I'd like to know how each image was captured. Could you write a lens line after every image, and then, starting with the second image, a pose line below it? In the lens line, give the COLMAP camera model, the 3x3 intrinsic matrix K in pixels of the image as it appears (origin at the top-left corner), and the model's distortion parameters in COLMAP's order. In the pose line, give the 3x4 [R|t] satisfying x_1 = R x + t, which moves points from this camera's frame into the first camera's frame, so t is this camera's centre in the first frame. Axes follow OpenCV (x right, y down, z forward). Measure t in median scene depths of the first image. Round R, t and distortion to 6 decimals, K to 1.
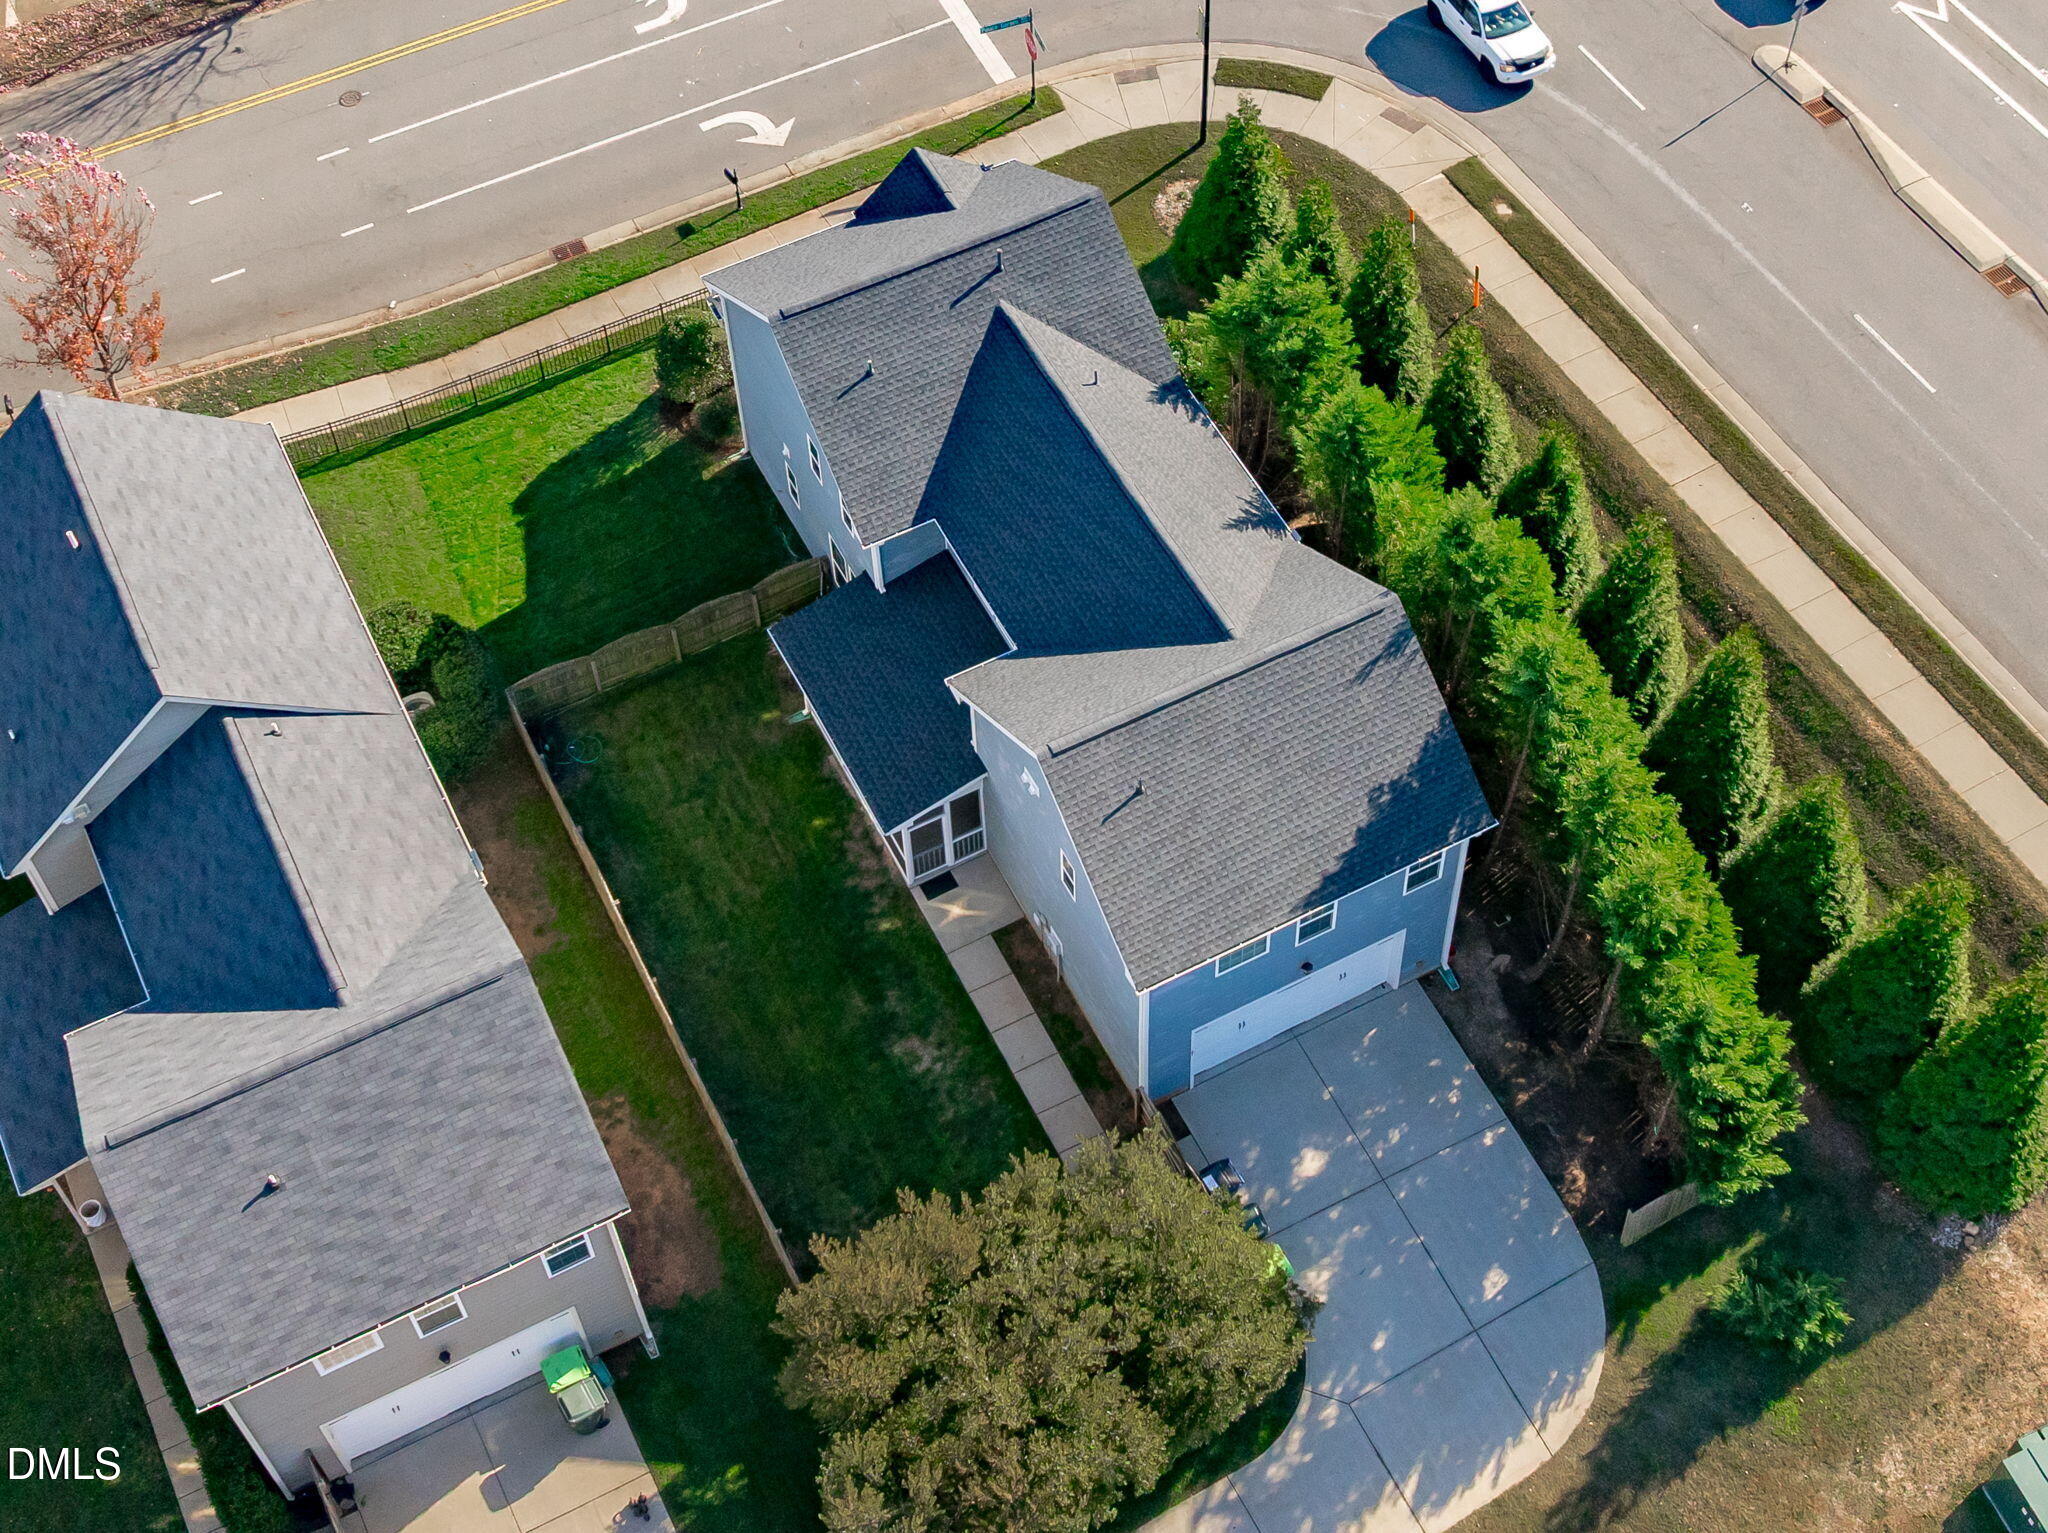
lens RADIAL K [[2682.9, 0, 1024.0], [0, 2682.9, 766.5], [0, 0, 1]] dist [-0.026944, -0.000782]
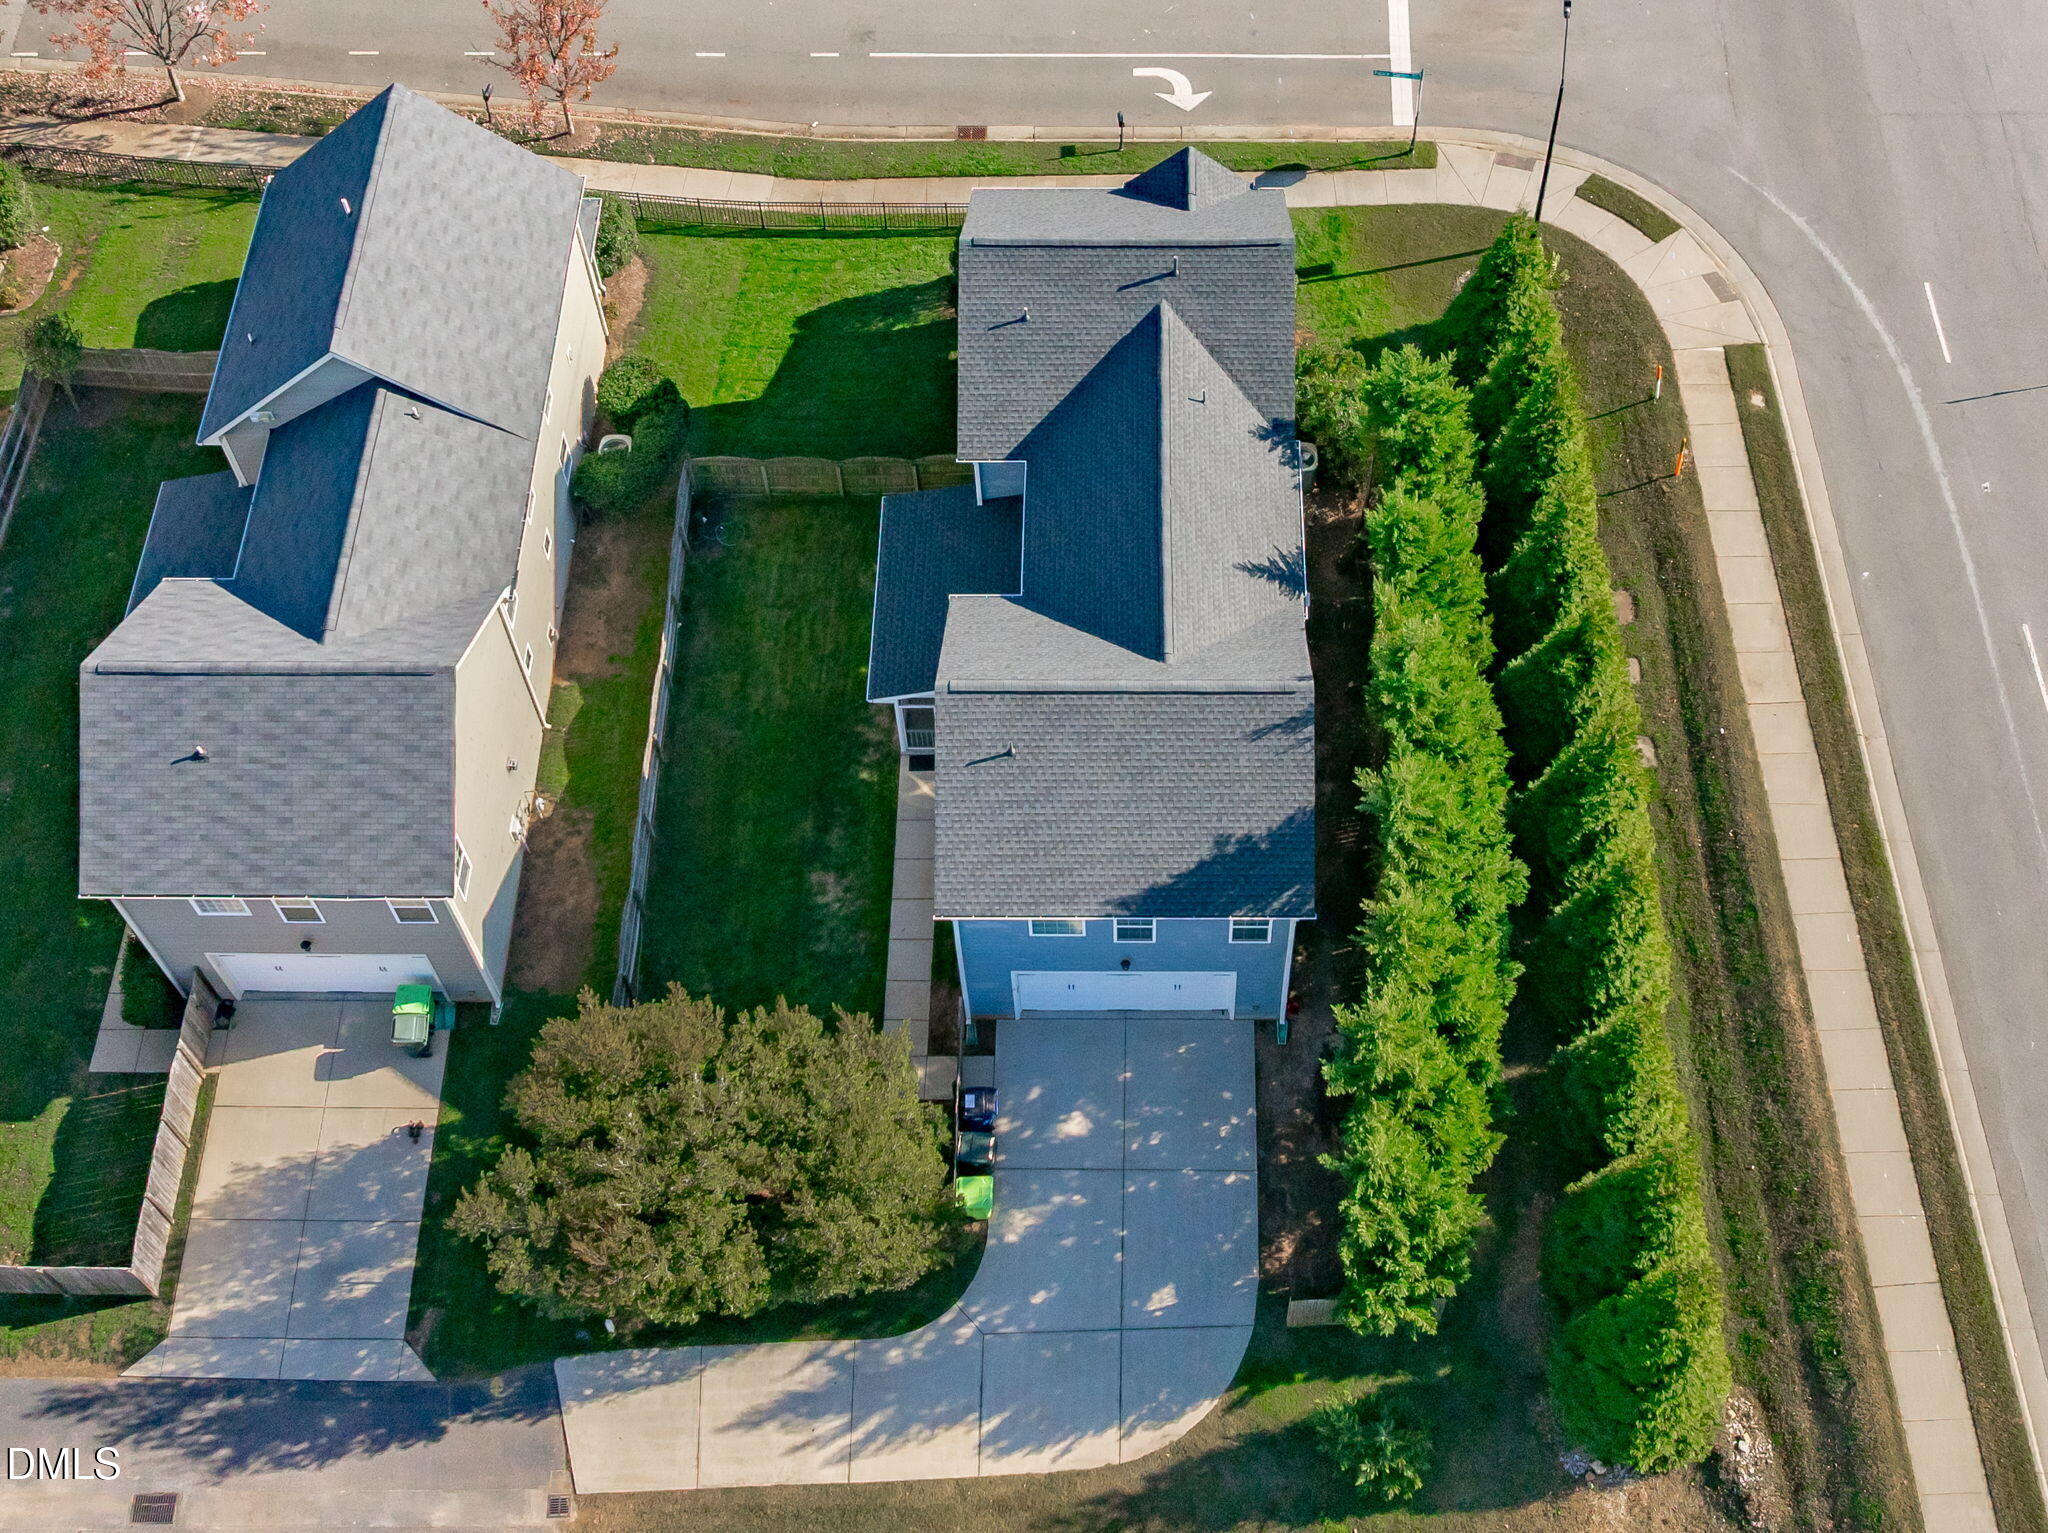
lens RADIAL K [[2299.0, 0, 1045.9], [0, 2299.0, 714.0], [0, 0, 1]] dist [-0.013647, -0.050837]
pose [[0.881228, 0.403220, -0.246677, 0.252076], [-0.390990, 0.915057, 0.098986, -0.093492], [0.265637, 0.009219, 0.964029, 0.077545]]
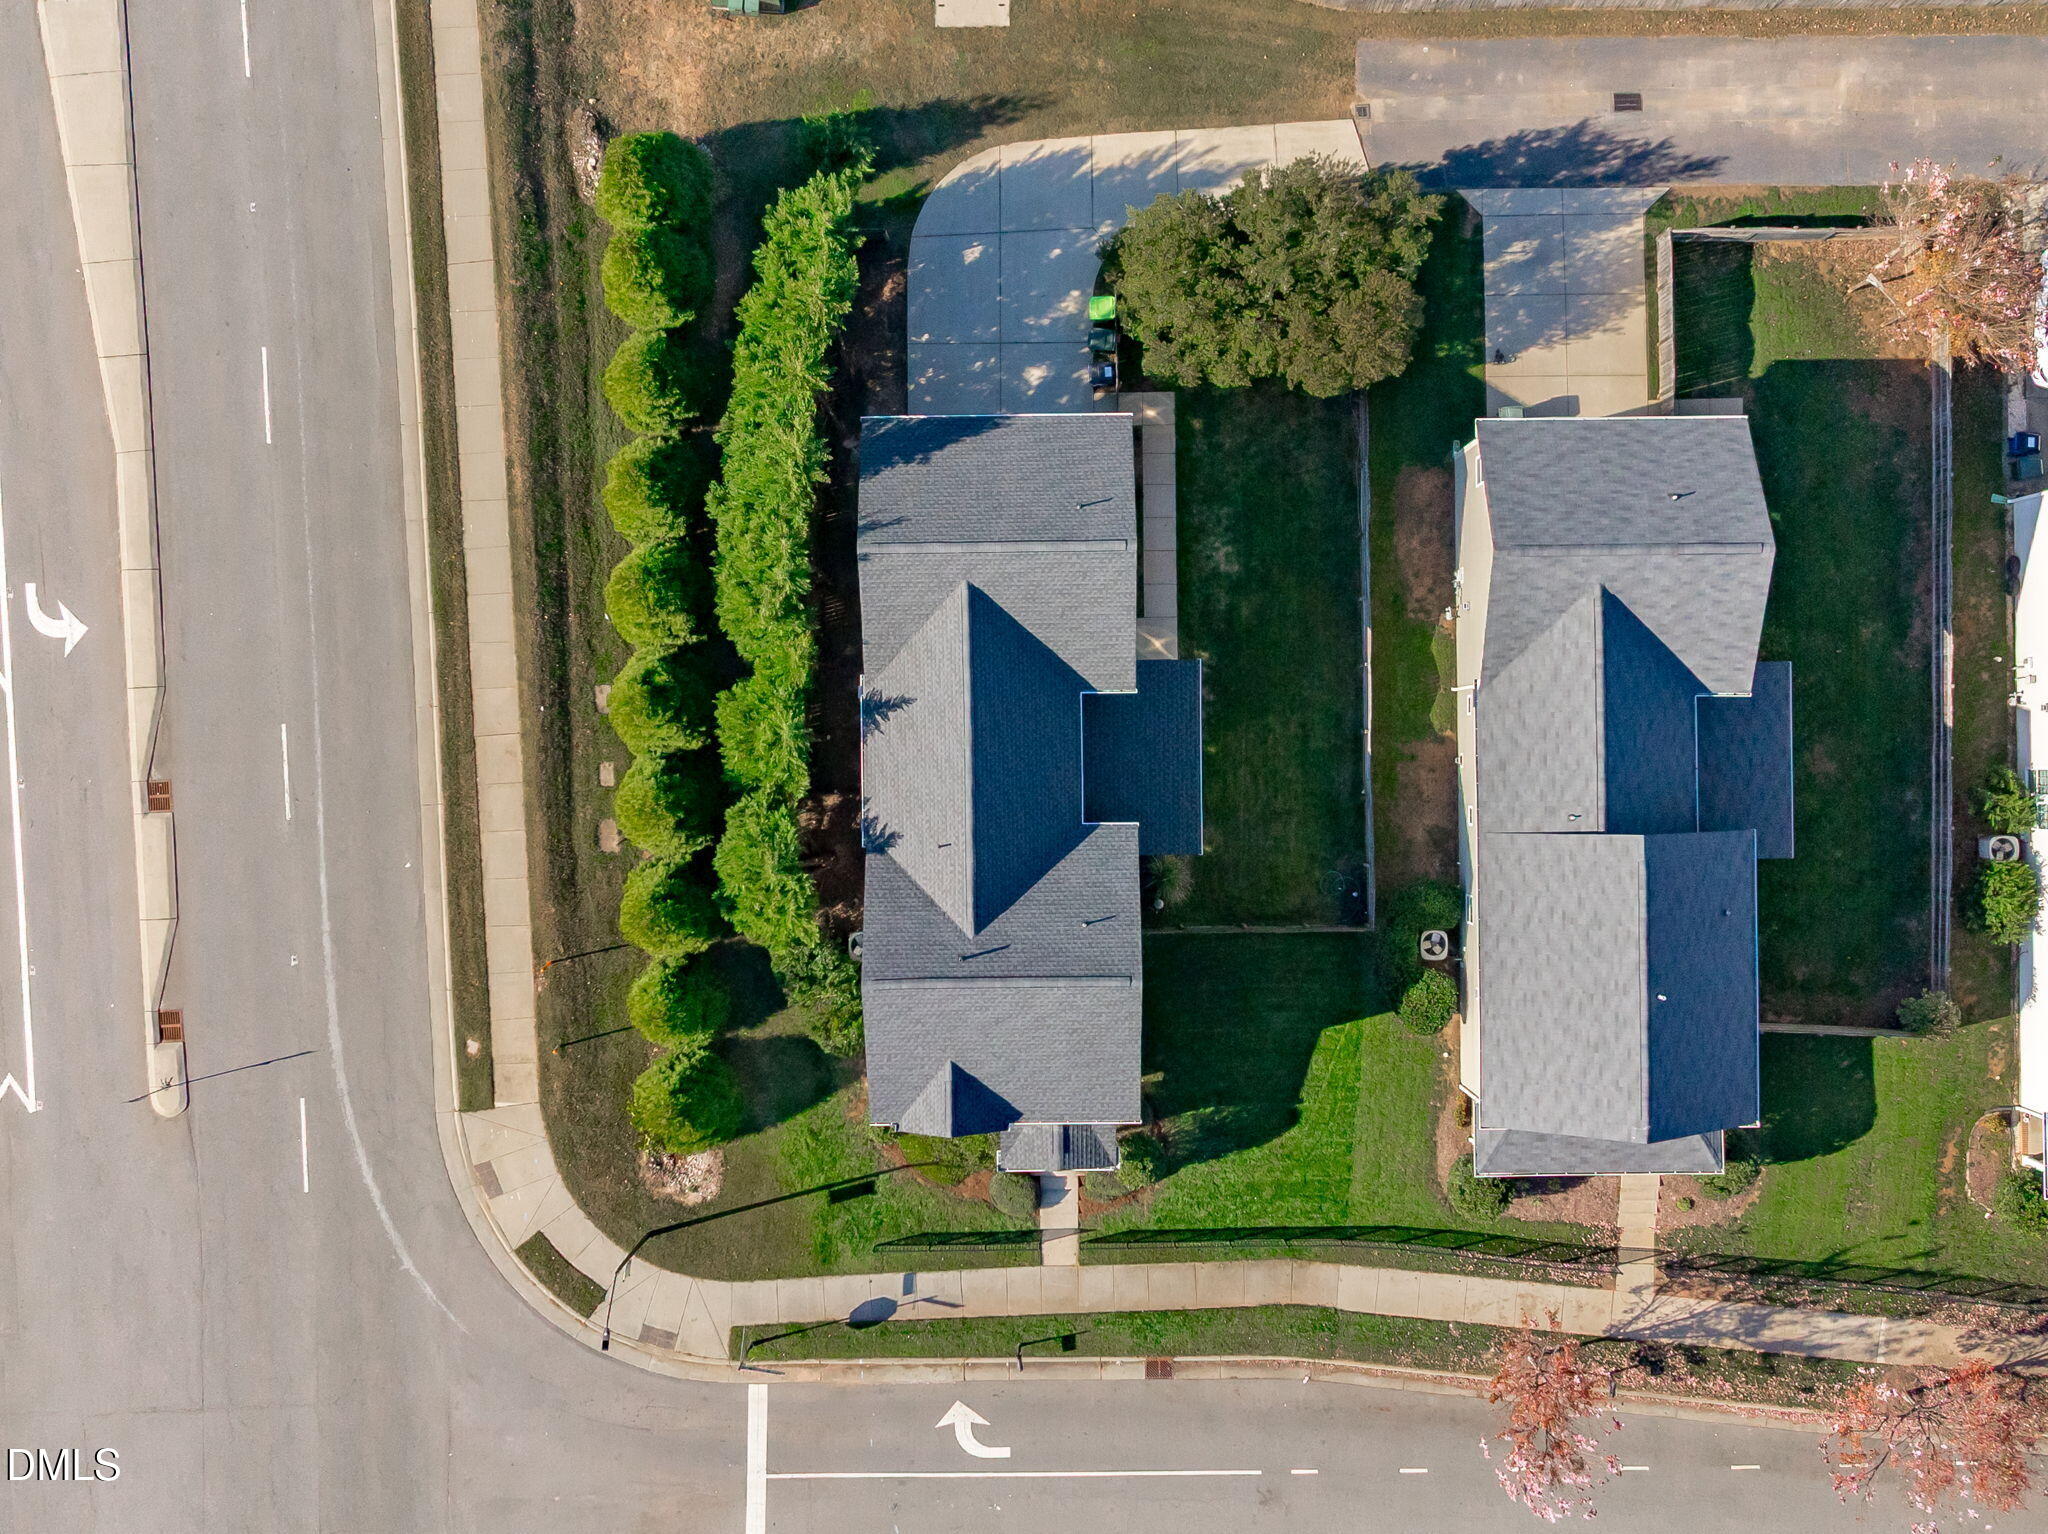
lens RADIAL K [[2208.8, 0, 1112.2], [0, 2208.8, 767.6], [0, 0, 1]] dist [-0.009791, -0.047280]
pose [[-0.896769, -0.442498, -0.000571, -0.033545], [0.367057, -0.744601, 0.557529, -0.702260], [-0.247130, 0.499766, 0.830157, 0.026951]]
